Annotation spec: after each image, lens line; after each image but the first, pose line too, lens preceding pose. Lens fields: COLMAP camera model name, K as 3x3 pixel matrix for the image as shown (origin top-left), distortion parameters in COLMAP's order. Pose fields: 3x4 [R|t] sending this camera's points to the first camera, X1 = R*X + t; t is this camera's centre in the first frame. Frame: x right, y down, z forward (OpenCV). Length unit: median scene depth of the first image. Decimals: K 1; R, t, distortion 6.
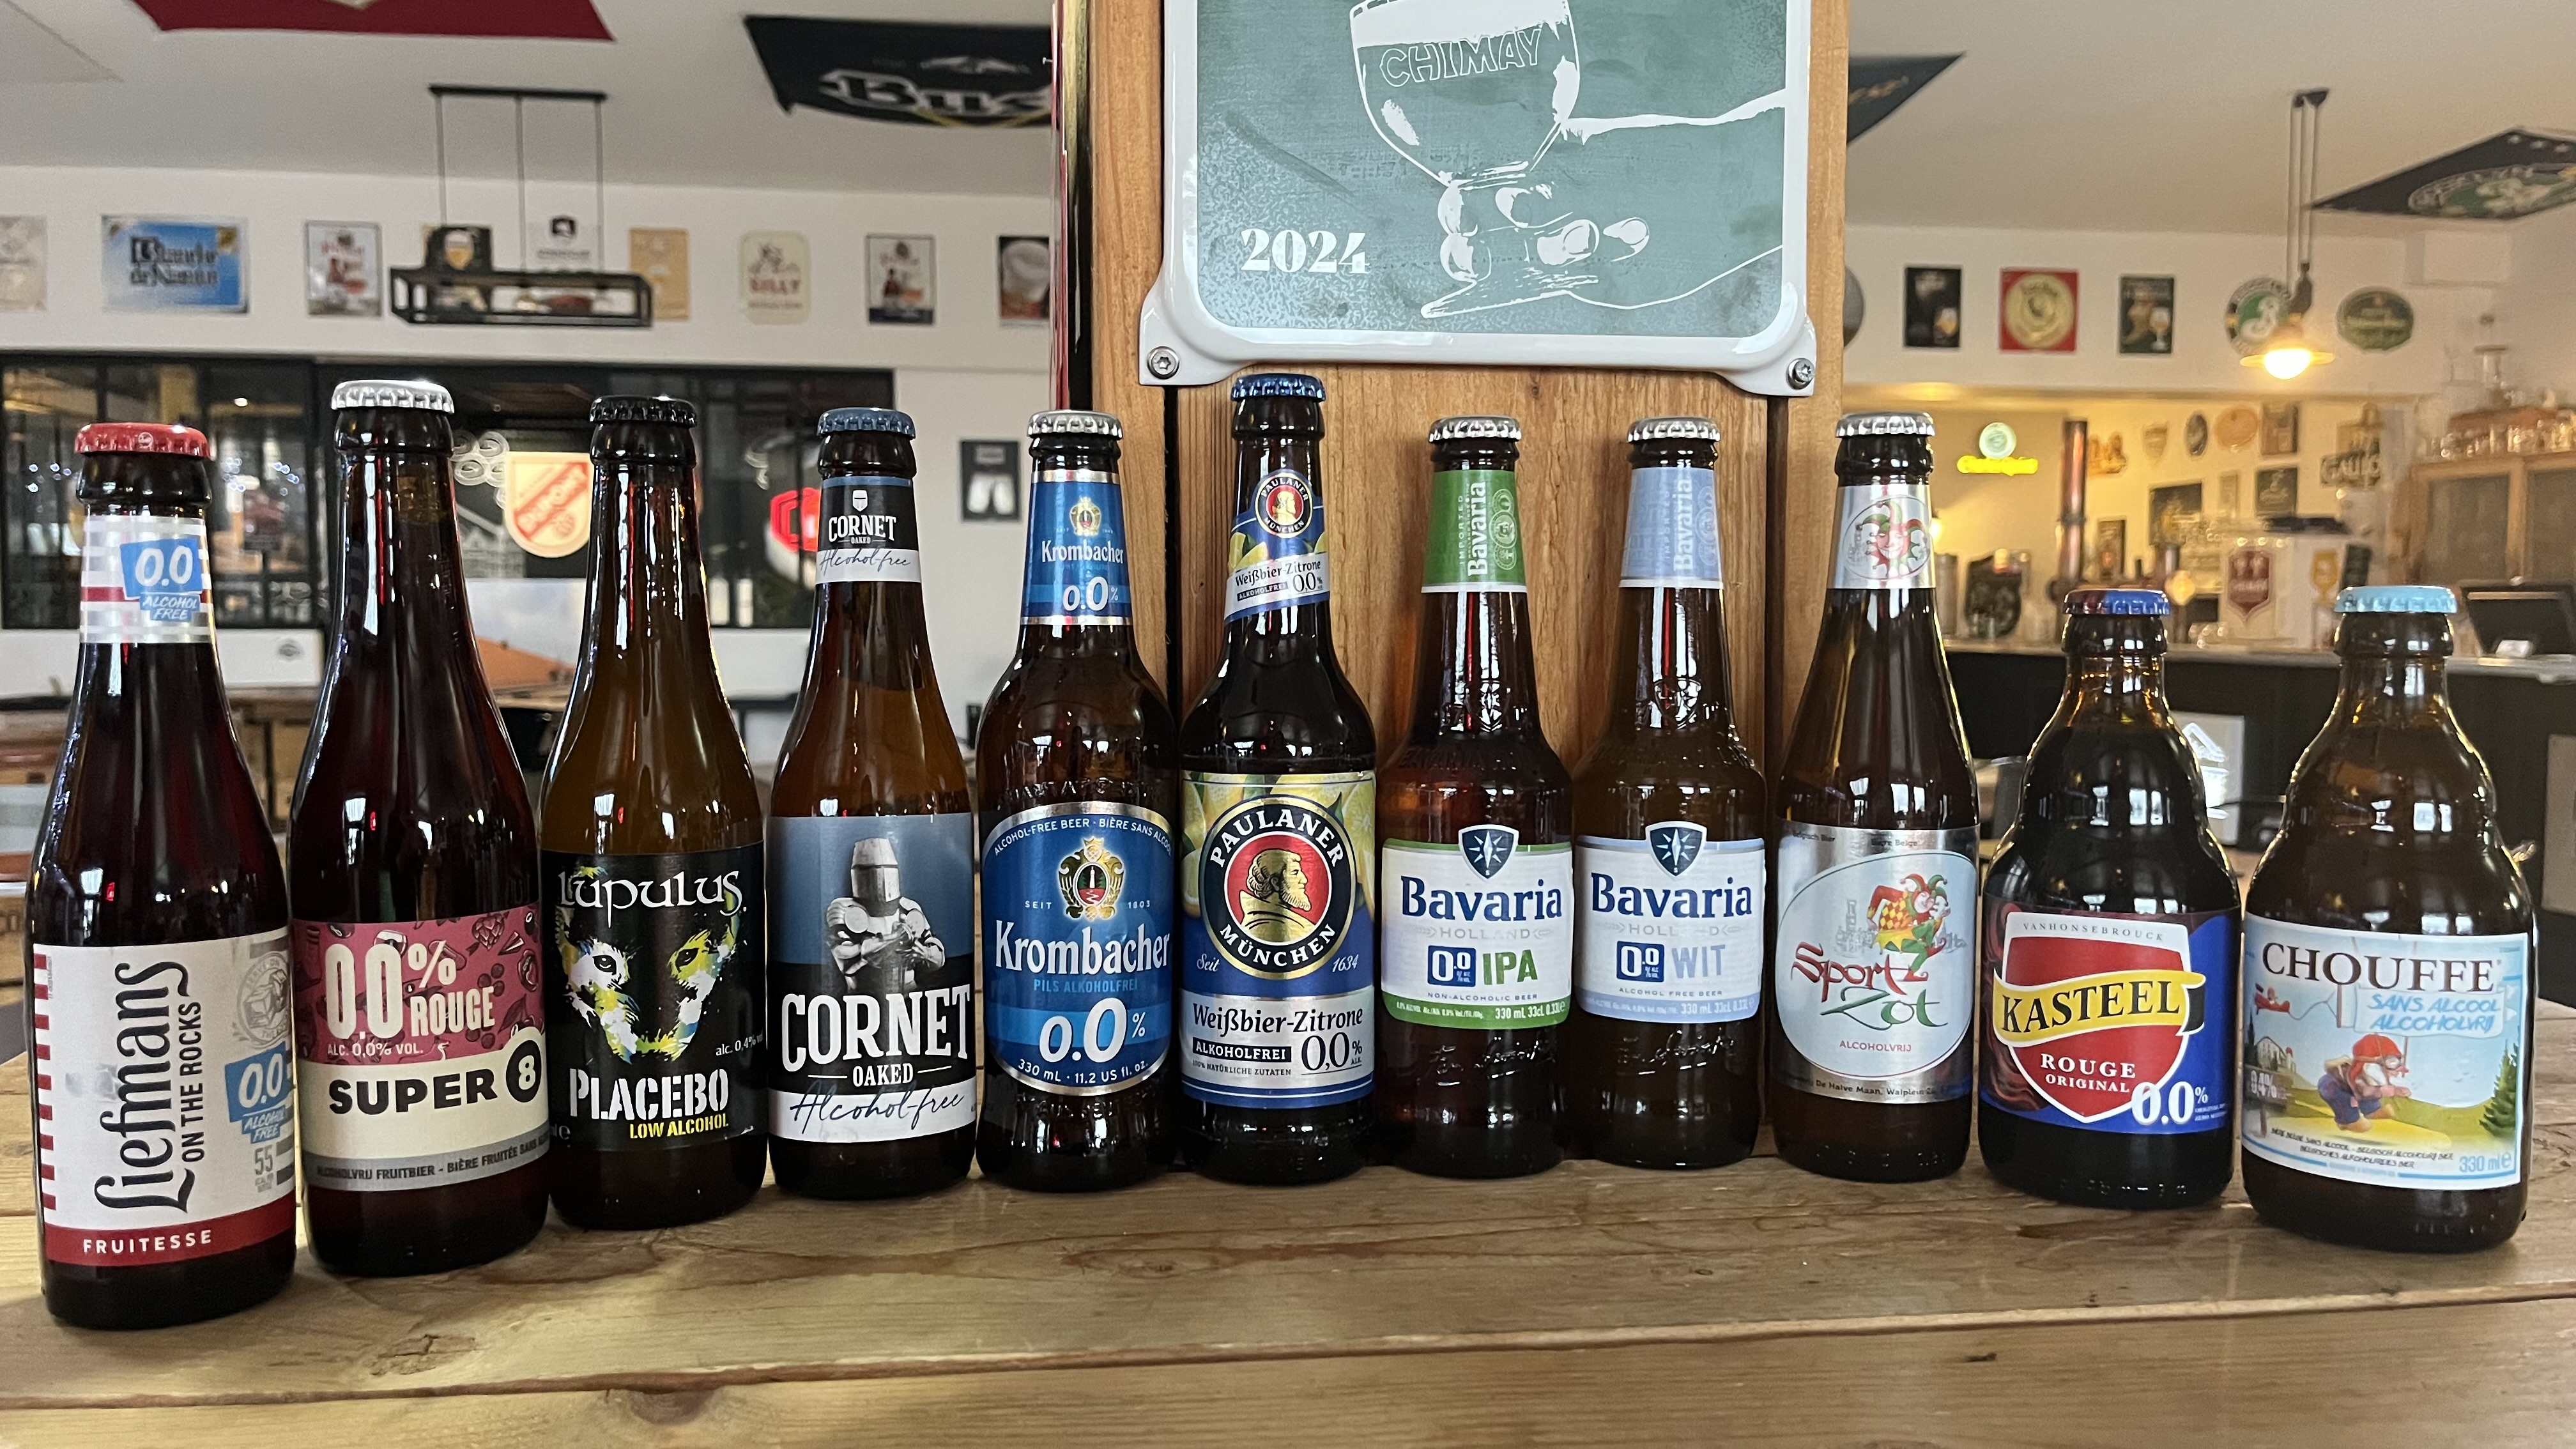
lens RADIAL K [[1945.8, 0, 1288.0], [0, 1945.8, 724.5], [0, 0, 1]] dist [0.158773, -0.231926]
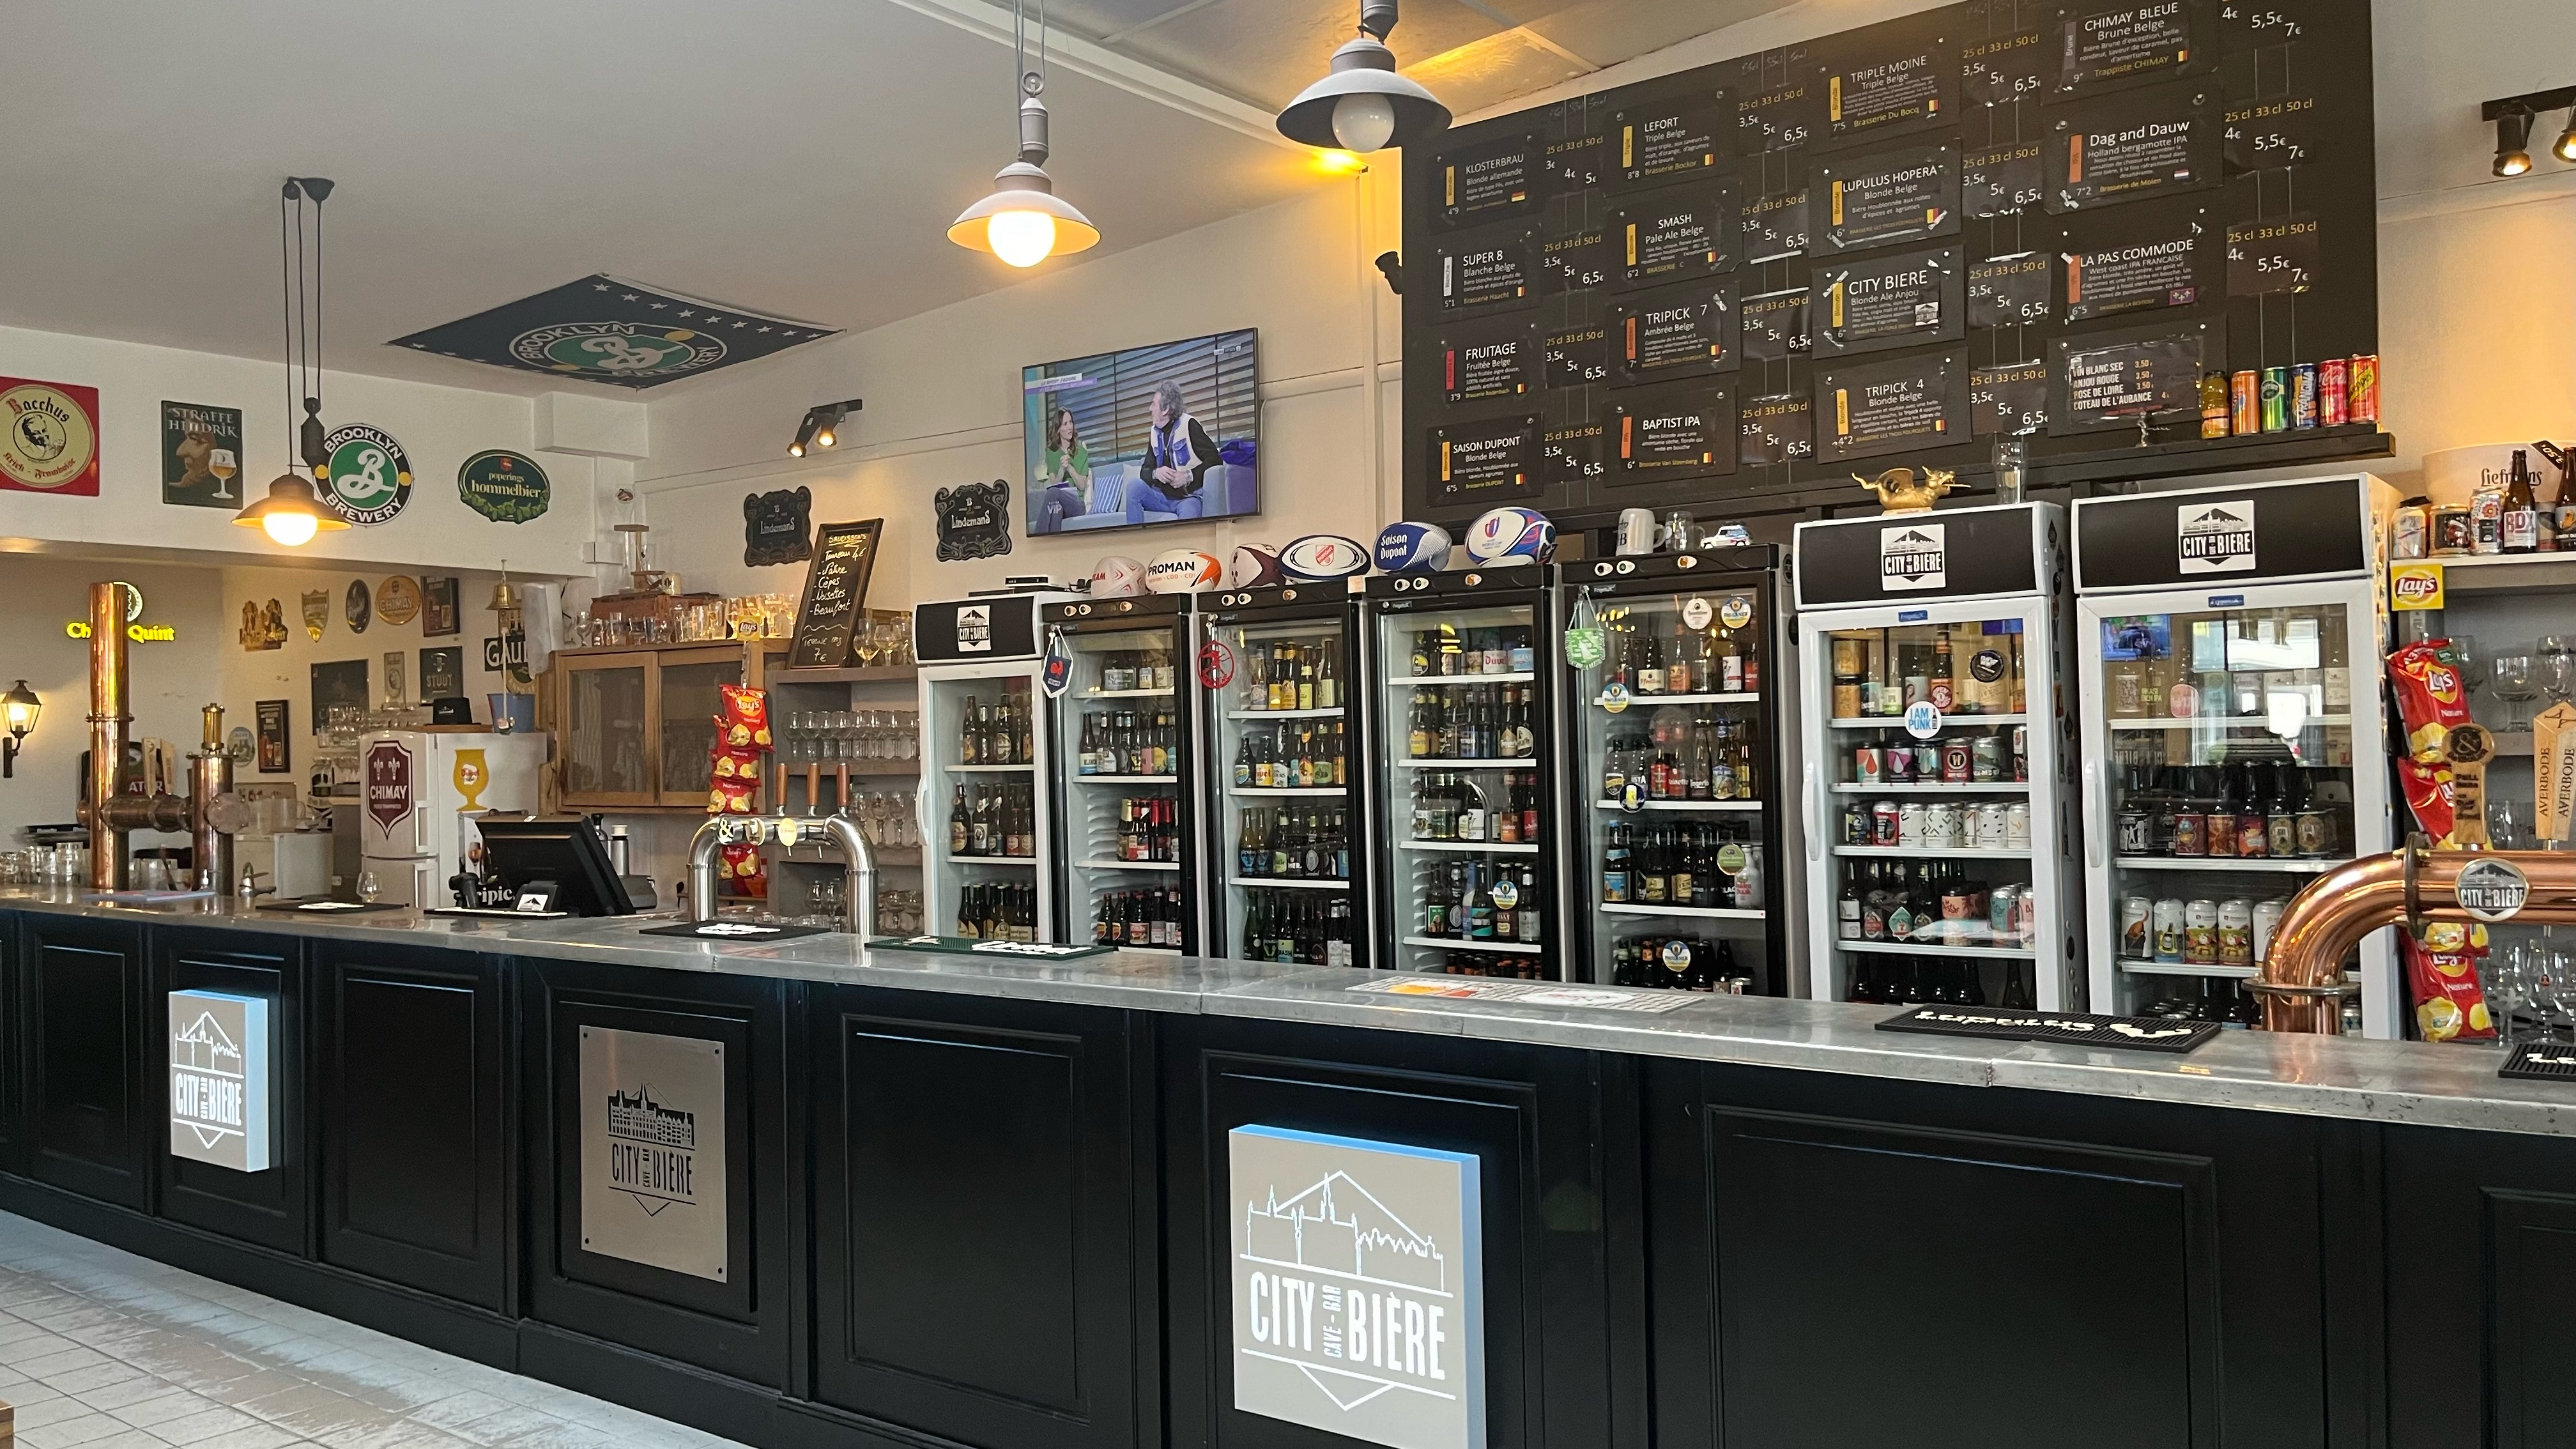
lens RADIAL K [[1945.8, 0, 1288.0], [0, 1945.8, 724.5], [0, 0, 1]] dist [0.158773, -0.231926]
pose [[0.716962, -0.011588, 0.697016, 0.188544], [0.065014, 0.996616, -0.050305, -0.034113], [-0.694074, 0.081383, 0.715289, 0.157655]]
